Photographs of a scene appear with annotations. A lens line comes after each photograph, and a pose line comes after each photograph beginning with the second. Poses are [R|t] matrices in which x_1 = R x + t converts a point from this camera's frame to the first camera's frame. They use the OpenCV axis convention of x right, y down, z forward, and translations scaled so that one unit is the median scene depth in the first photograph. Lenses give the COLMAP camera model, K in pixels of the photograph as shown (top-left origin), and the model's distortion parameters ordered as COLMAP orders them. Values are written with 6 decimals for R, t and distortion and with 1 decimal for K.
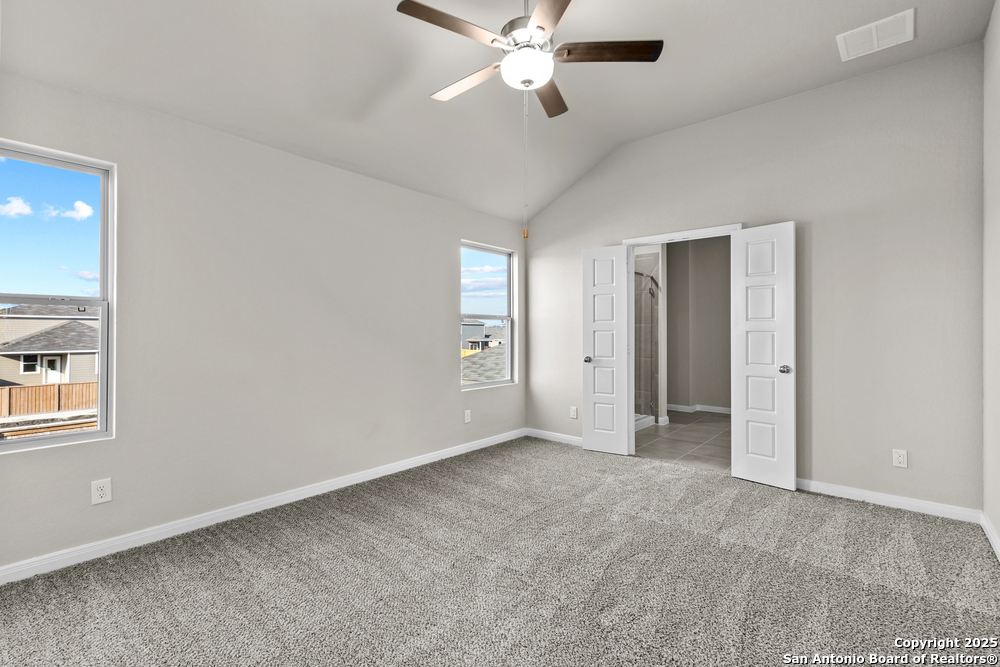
lens RADIAL K [[451.5, 0, 504.0], [0, 451.5, 329.2], [0, 0, 1]] dist [0.005933, 0.000466]
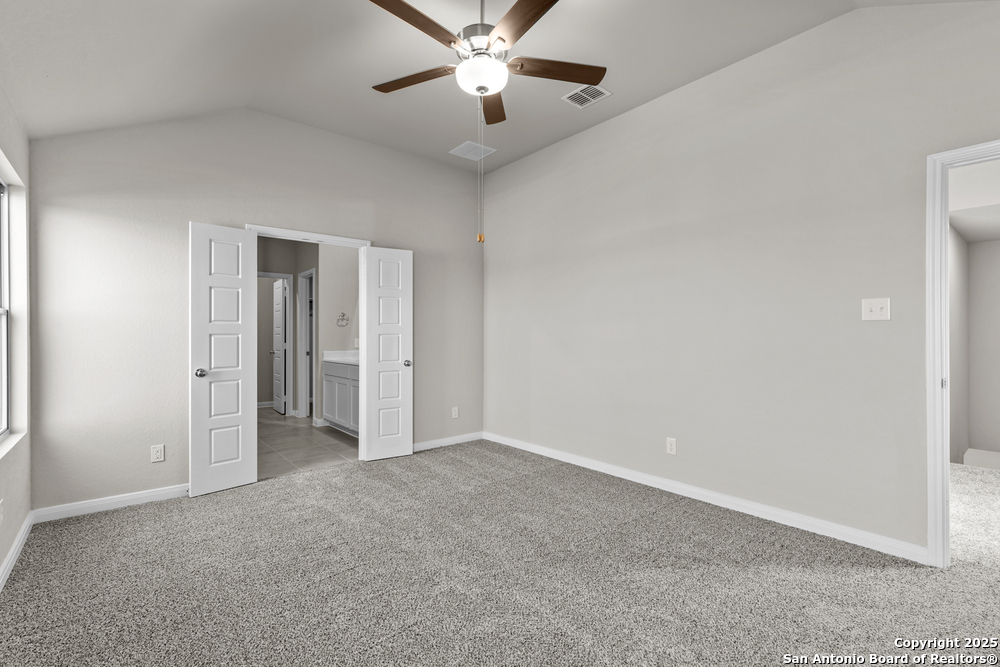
lens RADIAL K [[451.5, 0, 506.0], [0, 451.5, 334.6], [0, 0, 1]] dist [0.005933, 0.000466]
pose [[0.160470, -0.003028, 0.987036, -0.549483], [-0.000235, 0.999995, 0.003106, 0.002061], [-0.987041, -0.000730, 0.160469, 0.458457]]
